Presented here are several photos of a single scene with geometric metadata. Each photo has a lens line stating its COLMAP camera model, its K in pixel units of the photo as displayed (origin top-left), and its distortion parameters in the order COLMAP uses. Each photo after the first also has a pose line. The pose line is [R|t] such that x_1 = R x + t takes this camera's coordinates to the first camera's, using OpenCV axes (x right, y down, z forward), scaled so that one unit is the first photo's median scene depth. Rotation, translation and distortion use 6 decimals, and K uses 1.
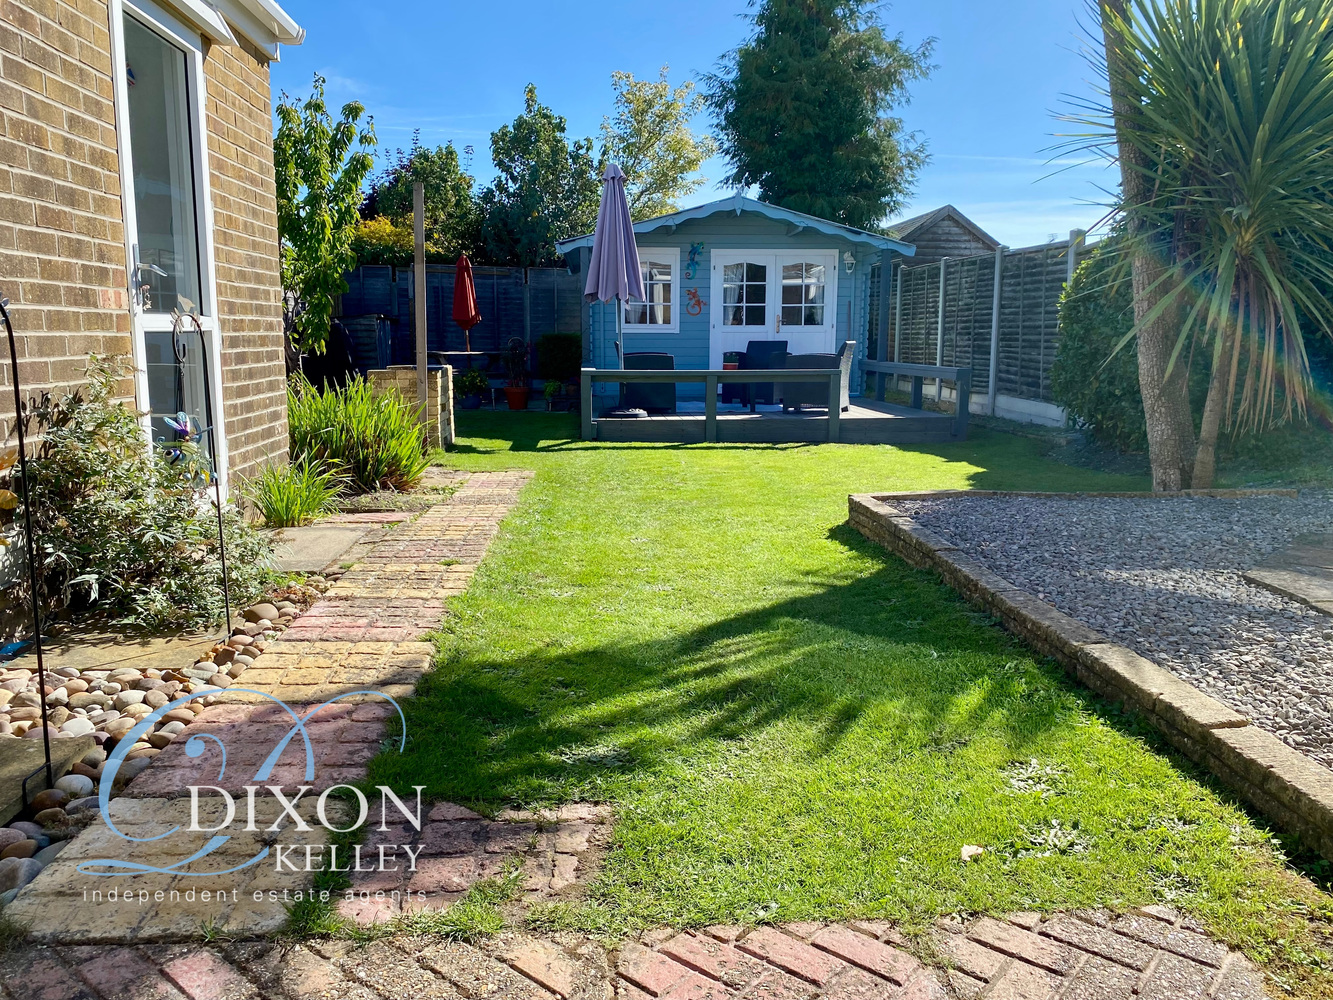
lens RADIAL K [[1020.7, 0, 642.4], [0, 1020.7, 497.2], [0, 0, 1]] dist [-0.036601, 0.067711]
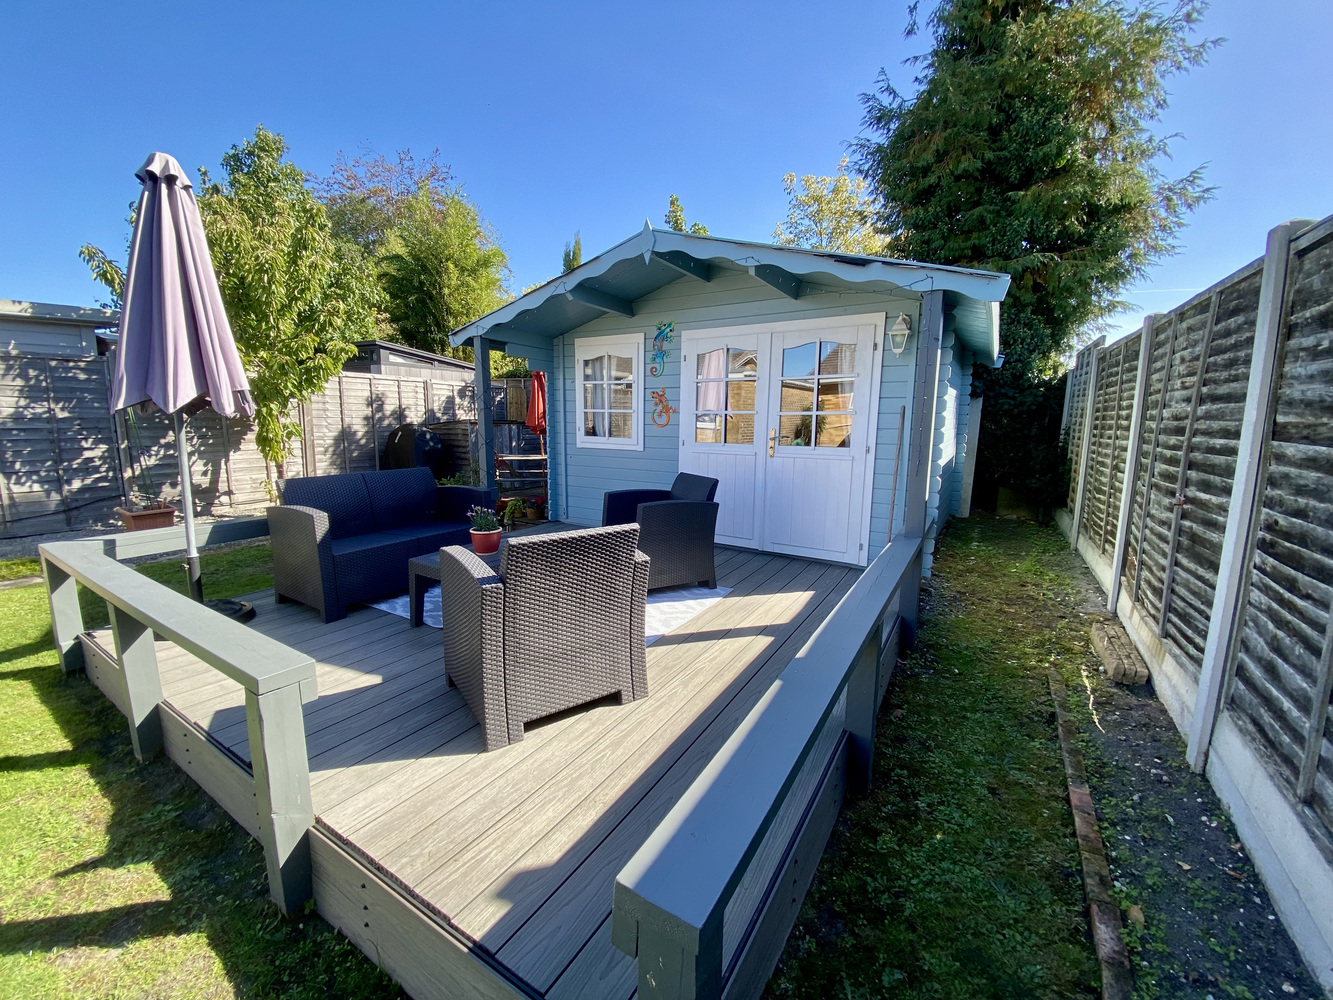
lens RADIAL K [[531.8, 0, 664.1], [0, 531.8, 496.7], [0, 0, 1]] dist [0.024819, -0.021447]
pose [[0.827284, 0.091804, -0.554233, 0.284500], [-0.100538, 0.994824, 0.014715, -0.148558], [0.552715, 0.043548, 0.832232, 0.752536]]
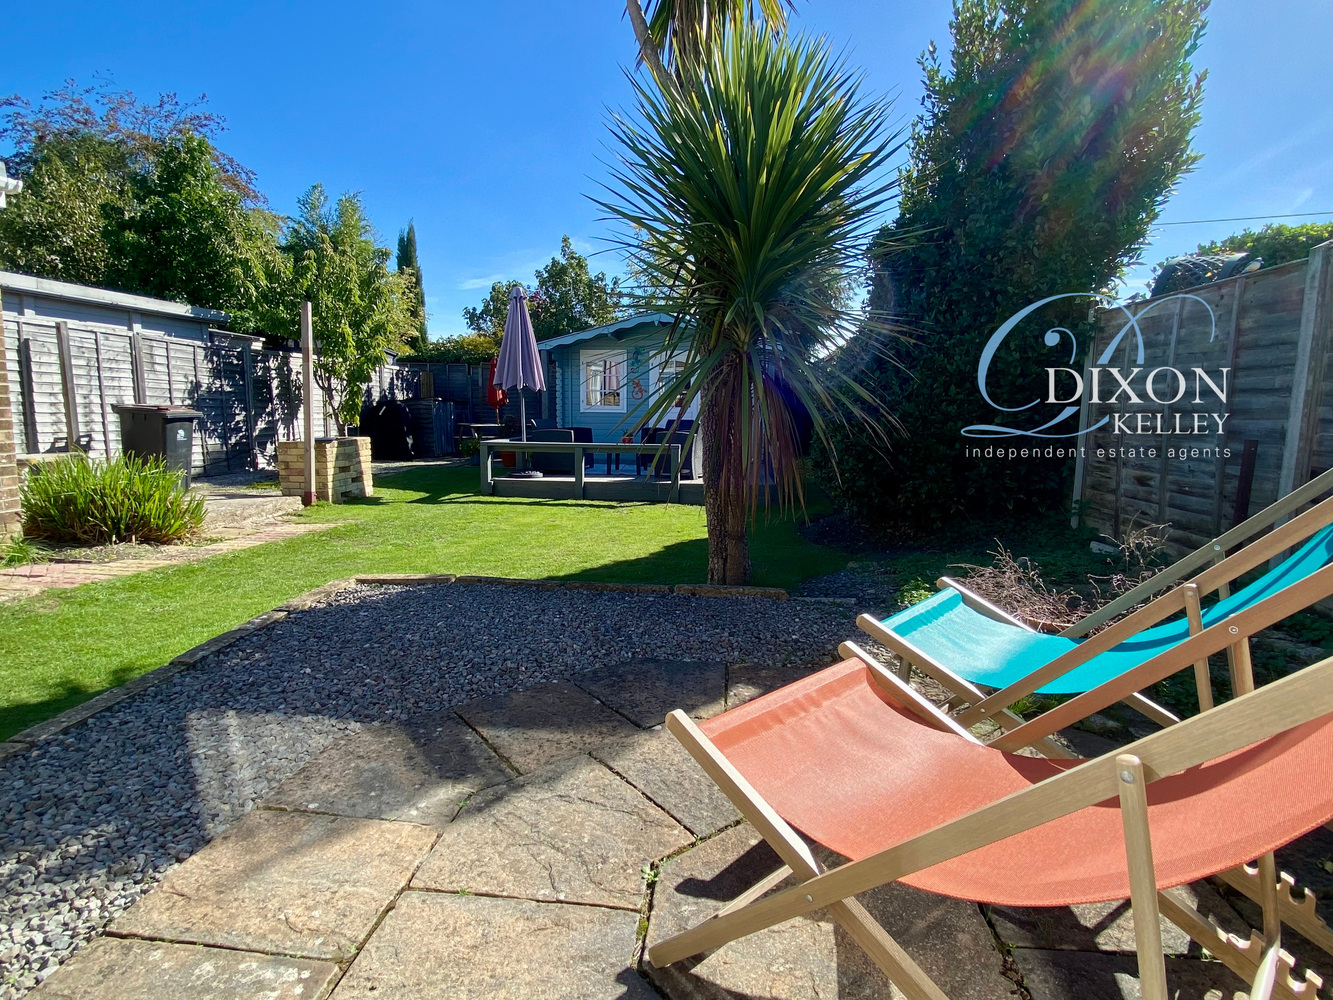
lens RADIAL K [[686.5, 0, 644.8], [0, 686.5, 495.8], [0, 0, 1]] dist [0.016314, -0.000654]
pose [[0.986349, 0.032352, -0.161462, 0.228752], [-0.037591, 0.998858, -0.029499, -0.028113], [0.160323, 0.035166, 0.986438, 0.117853]]
